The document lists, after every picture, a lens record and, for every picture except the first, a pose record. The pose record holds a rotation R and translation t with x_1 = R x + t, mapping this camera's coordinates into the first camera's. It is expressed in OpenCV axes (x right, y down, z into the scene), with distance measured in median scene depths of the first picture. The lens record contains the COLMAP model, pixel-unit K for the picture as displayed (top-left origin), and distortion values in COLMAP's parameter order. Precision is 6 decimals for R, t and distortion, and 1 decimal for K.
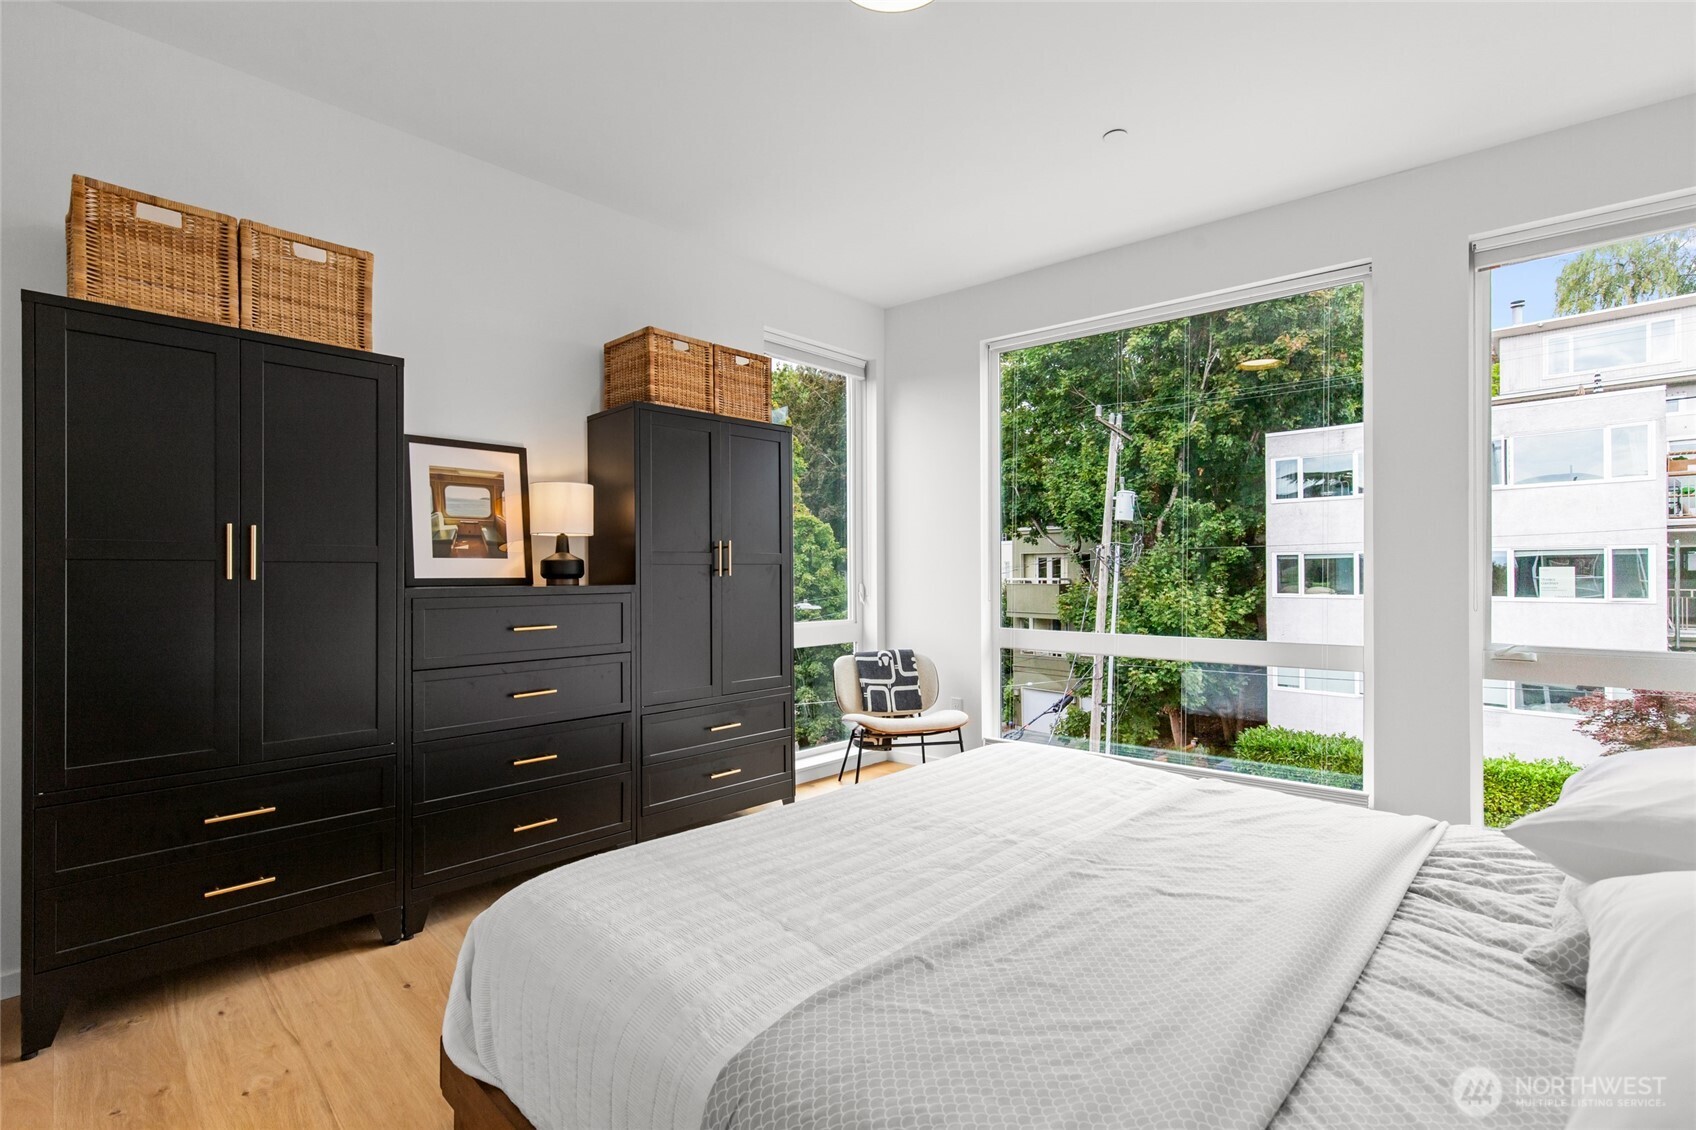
lens RADIAL K [[759.6, 0, 853.6], [0, 759.6, 572.5], [0, 0, 1]] dist [0.004537, -0.000359]
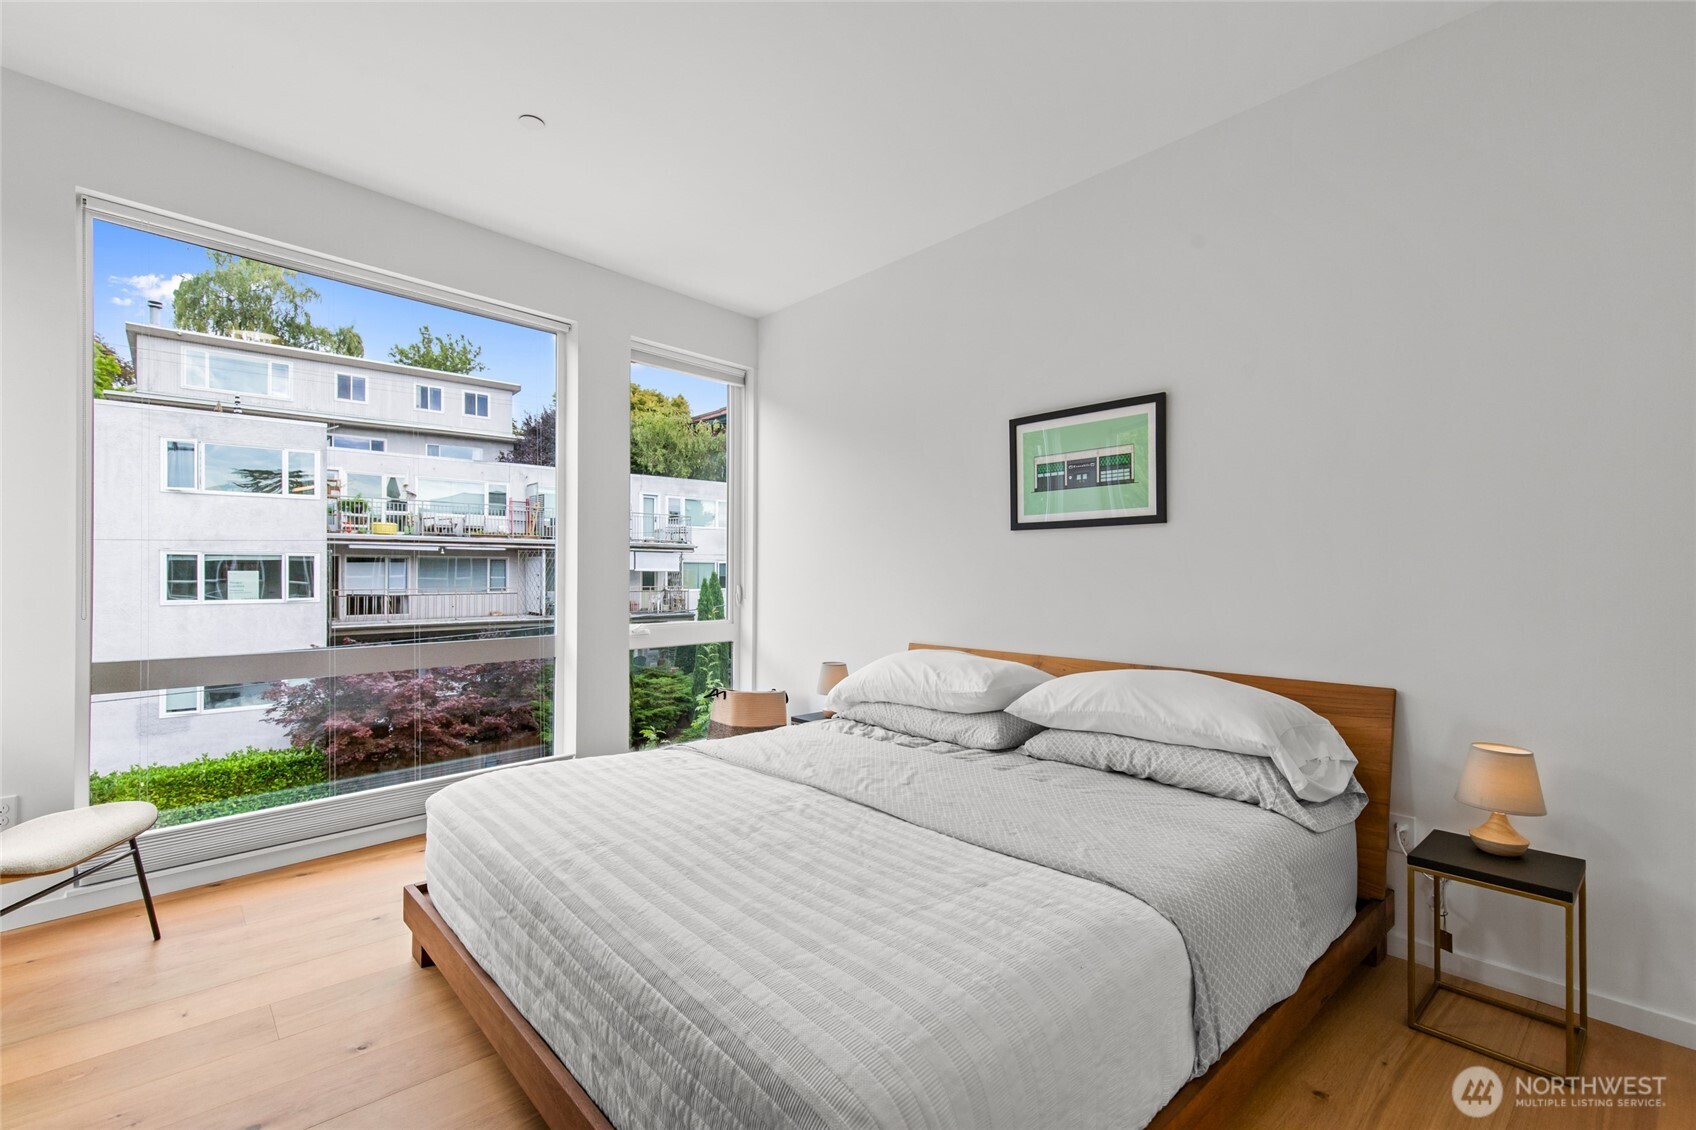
lens RADIAL K [[759.6, 0, 839.7], [0, 759.6, 573.4], [0, 0, 1]] dist [0.002227, 0.000197]
pose [[0.078920, 0.005436, 0.996866, -0.807171], [-0.001621, 0.999985, -0.005325, 0.006140], [-0.996880, -0.001196, 0.078927, 0.732775]]
